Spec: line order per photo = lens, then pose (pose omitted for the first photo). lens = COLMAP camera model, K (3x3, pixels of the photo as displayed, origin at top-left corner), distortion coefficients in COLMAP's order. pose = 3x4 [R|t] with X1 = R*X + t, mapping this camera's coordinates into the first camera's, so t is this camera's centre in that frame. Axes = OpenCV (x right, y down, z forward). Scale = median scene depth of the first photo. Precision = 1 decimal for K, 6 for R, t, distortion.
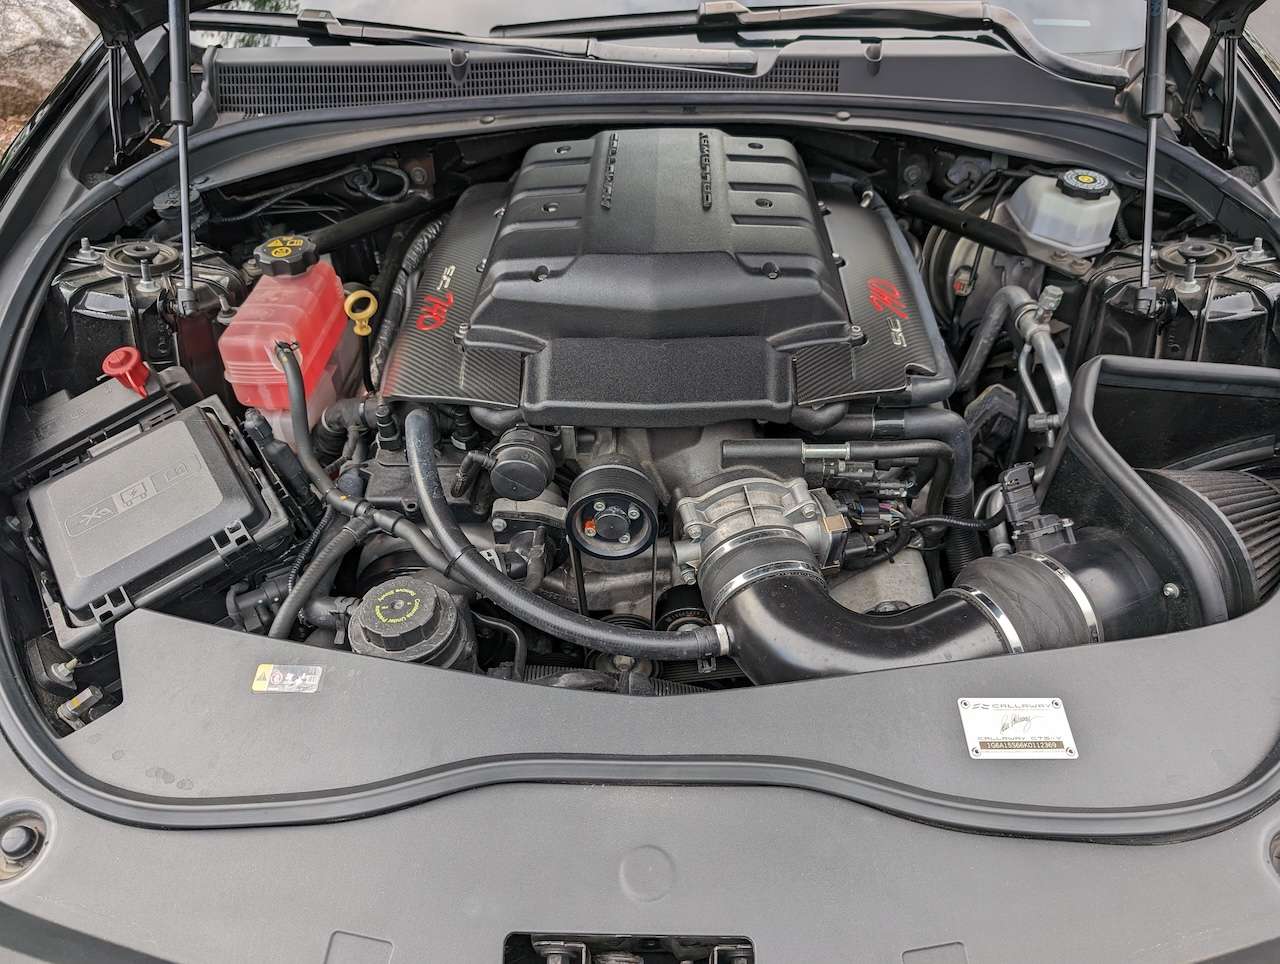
lens RADIAL K [[932.3, 0, 630.0], [0, 932.3, 505.9], [0, 0, 1]] dist [0.007910, -0.007407]
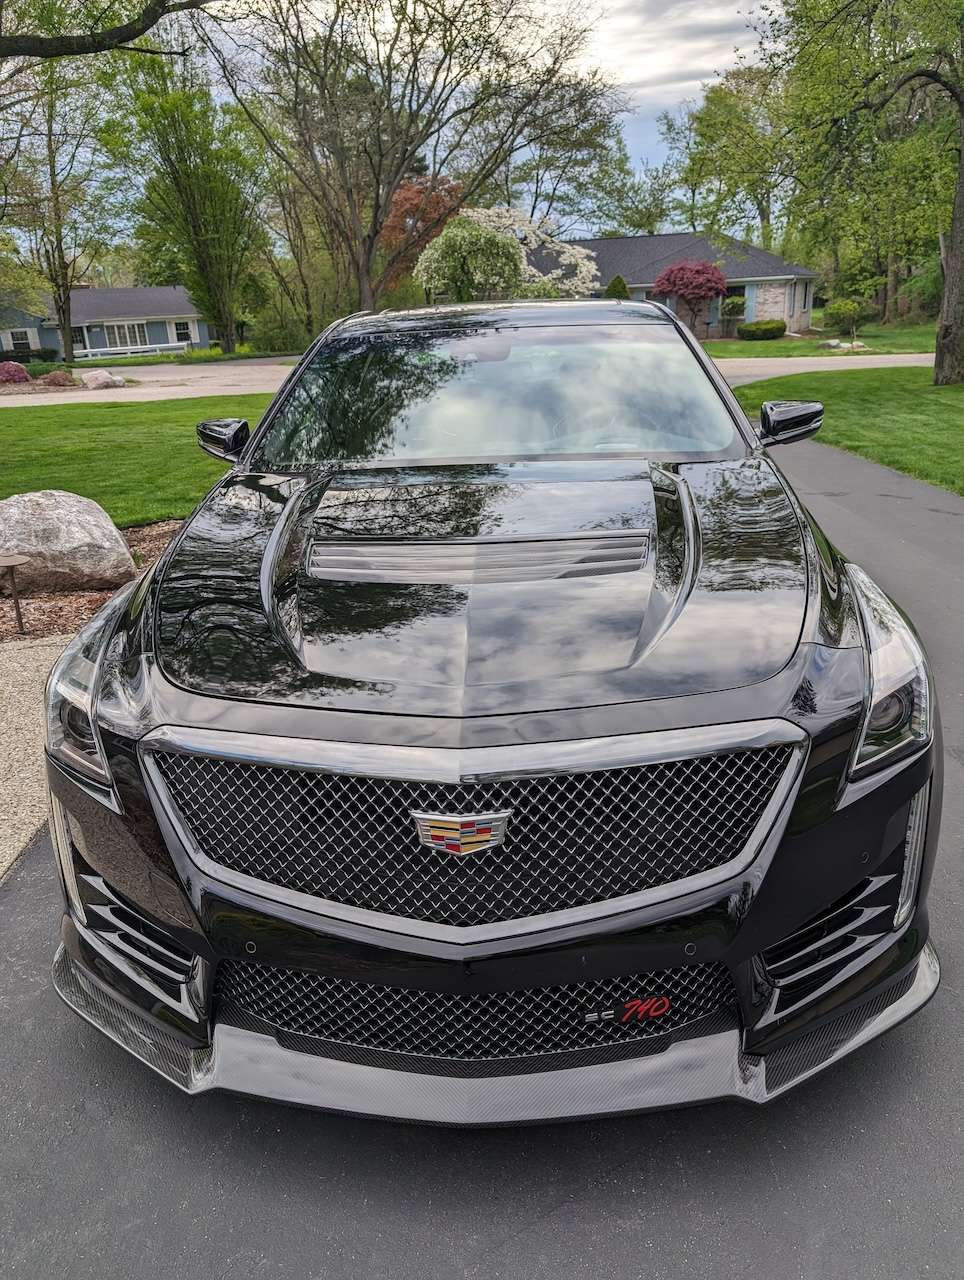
lens RADIAL K [[932.3, 0, 464.0], [0, 932.3, 654.9], [0, 0, 1]] dist [0.007910, -0.007407]
pose [[0.999080, -0.010674, -0.041525, 0.072831], [-0.006436, 0.920203, -0.391388, 0.839170], [0.042389, 0.391296, 0.919288, -0.932949]]
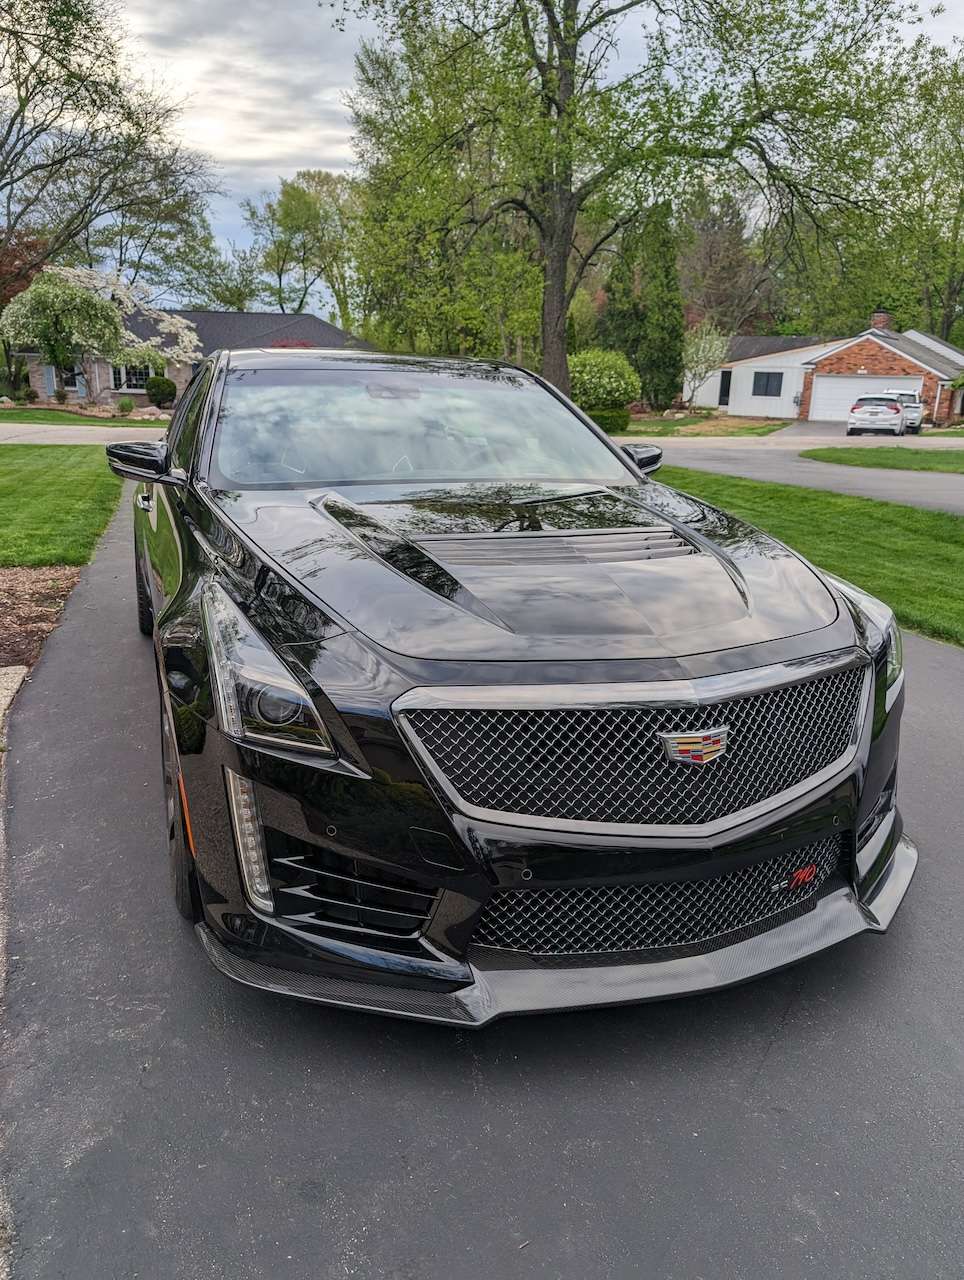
lens RADIAL K [[932.3, 0, 471.5], [0, 932.3, 647.8], [0, 0, 1]] dist [0.007910, -0.007407]
pose [[0.924098, -0.064063, 0.376748, -1.042079], [0.230615, 0.879594, -0.416090, 1.003653], [-0.304730, 0.471392, 0.827605, -0.935625]]
